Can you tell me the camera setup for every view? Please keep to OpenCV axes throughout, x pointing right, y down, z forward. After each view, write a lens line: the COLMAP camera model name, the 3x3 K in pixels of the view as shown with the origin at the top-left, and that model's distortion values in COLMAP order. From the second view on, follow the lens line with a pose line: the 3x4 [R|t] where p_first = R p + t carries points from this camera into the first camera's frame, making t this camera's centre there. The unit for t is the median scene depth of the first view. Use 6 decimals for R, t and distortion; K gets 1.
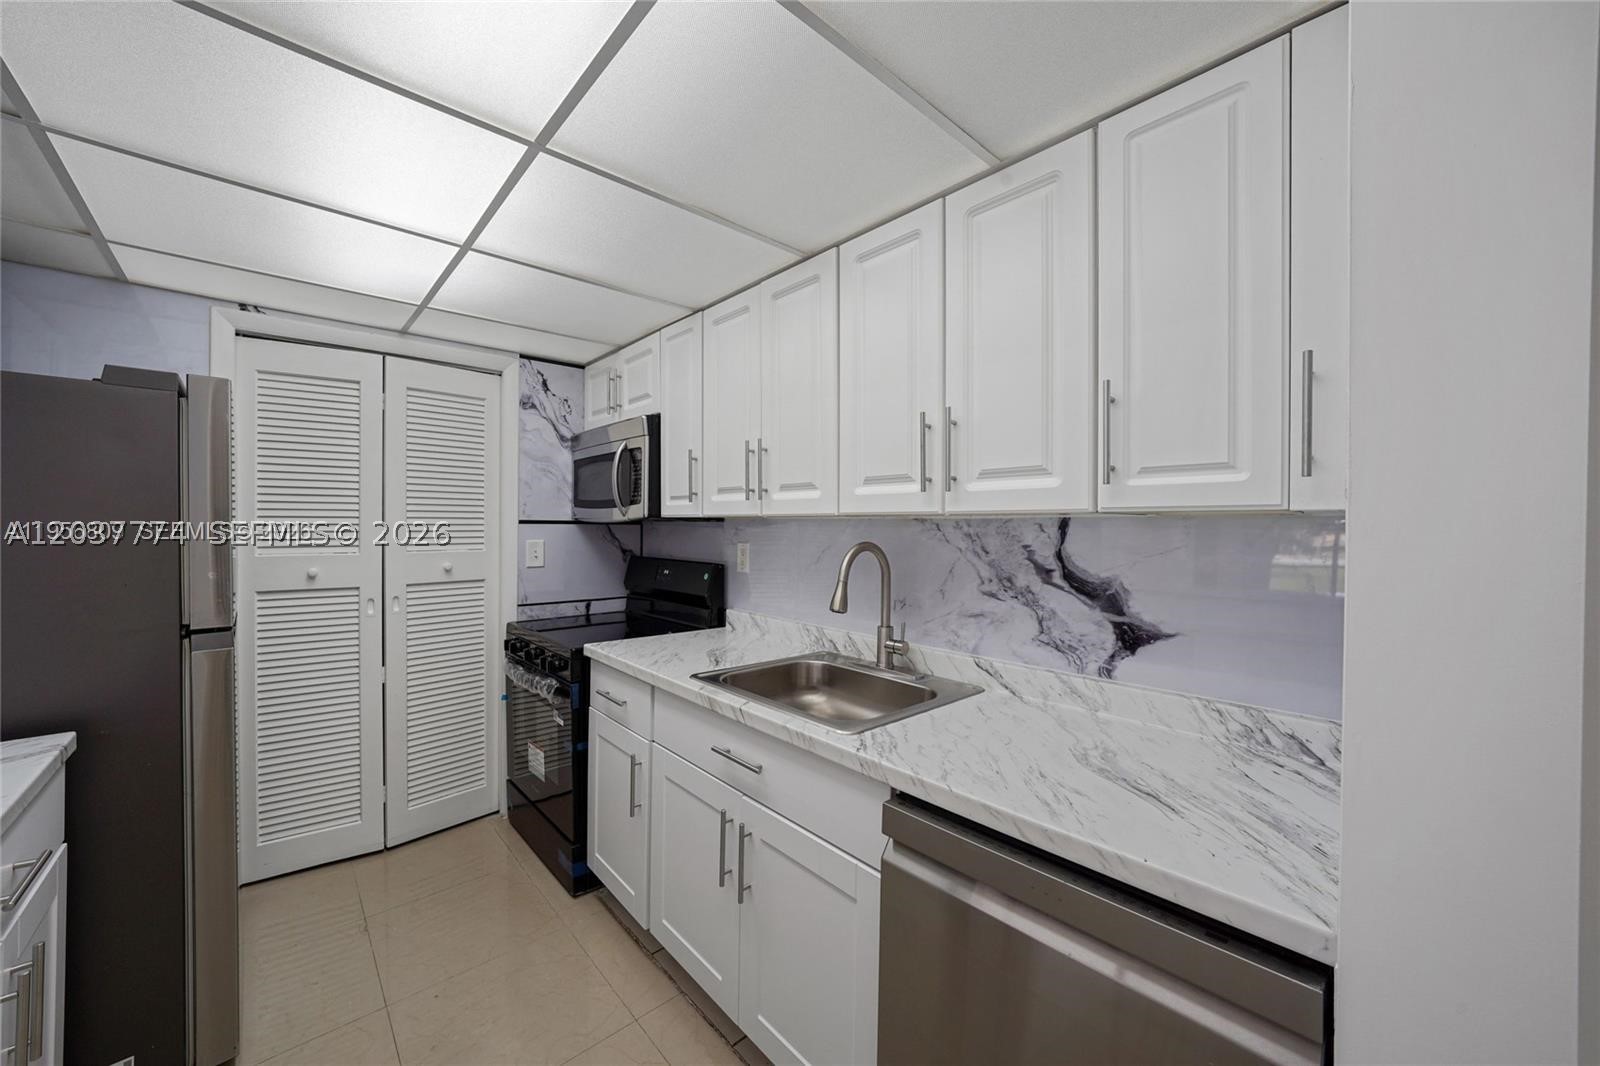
lens RADIAL K [[599.6, 0, 802.3], [0, 599.6, 528.2], [0, 0, 1]] dist [-0.000034, -0.000030]
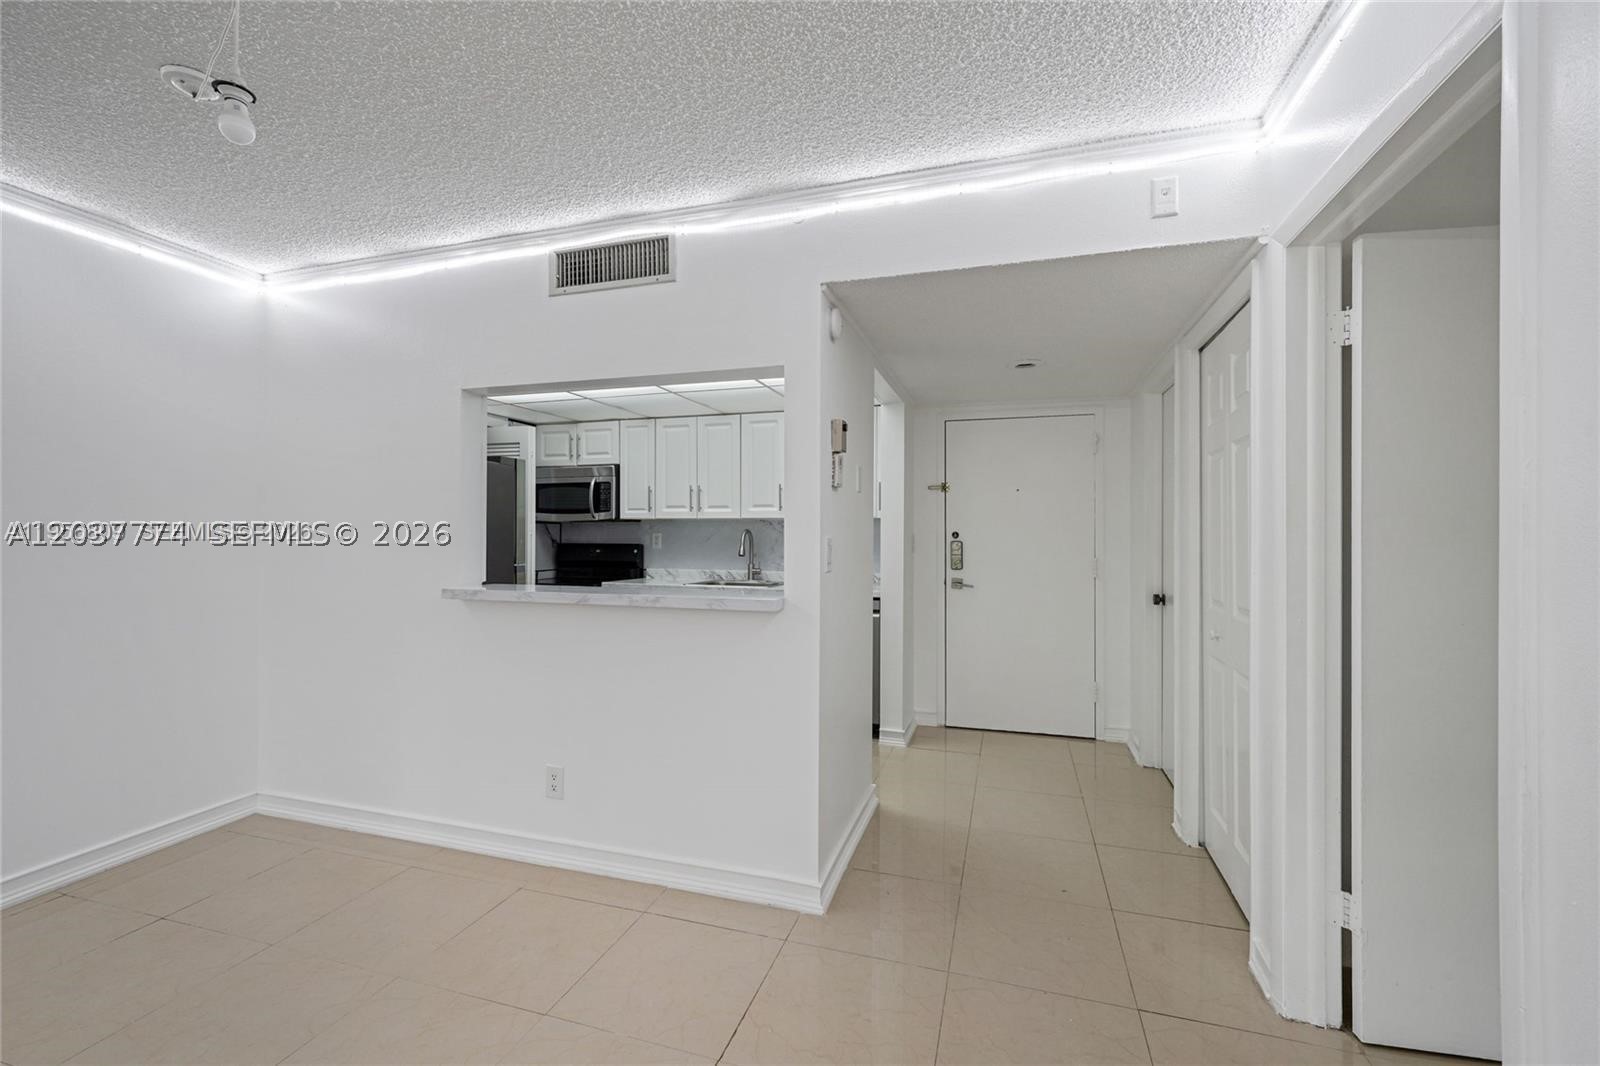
lens RADIAL K [[678.0, 0, 800.2], [0, 678.0, 527.0], [0, 0, 1]] dist [-0.003536, -0.000149]
pose [[0.858637, 0.008078, 0.512521, -0.929364], [0.002168, 0.999810, -0.019389, 0.054633], [-0.512580, 0.017759, 0.858456, -1.249001]]
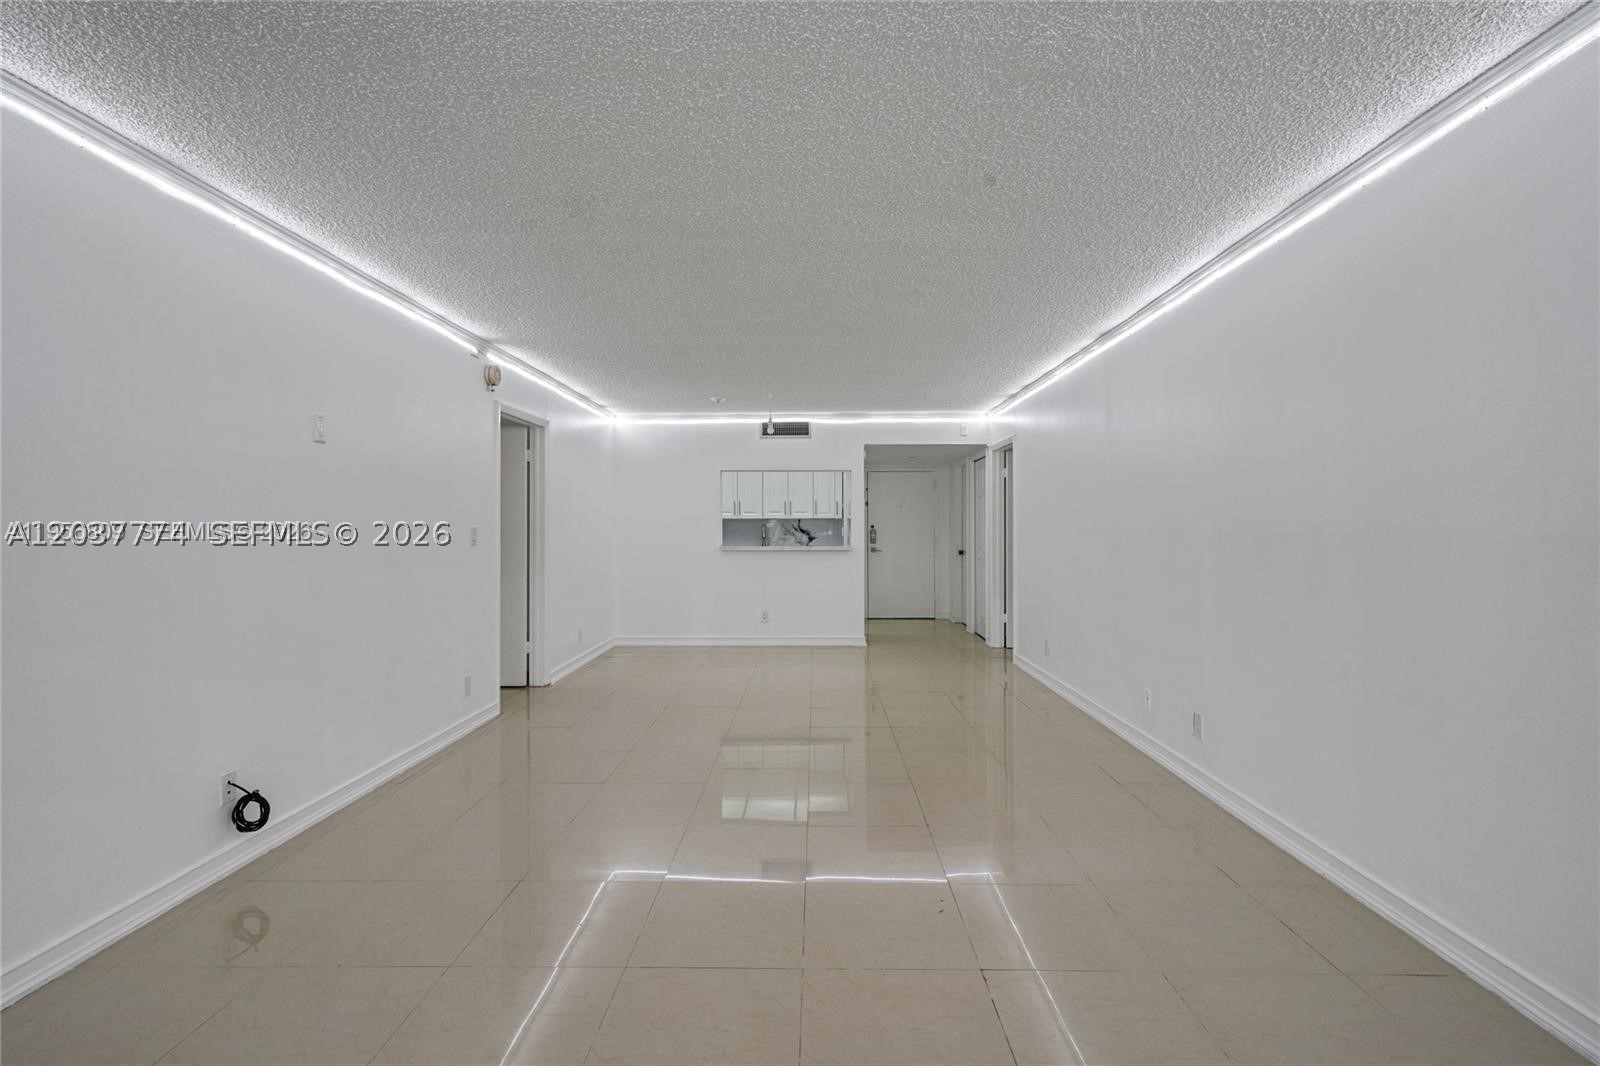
lens RADIAL K [[738.1, 0, 798.6], [0, 738.1, 531.8], [0, 0, 1]] dist [0.000760, 0.000009]
pose [[0.684124, -0.002993, 0.729360, -3.182651], [0.010380, 0.999930, -0.005633, 0.094349], [-0.729292, 0.011425, 0.684107, -2.571053]]
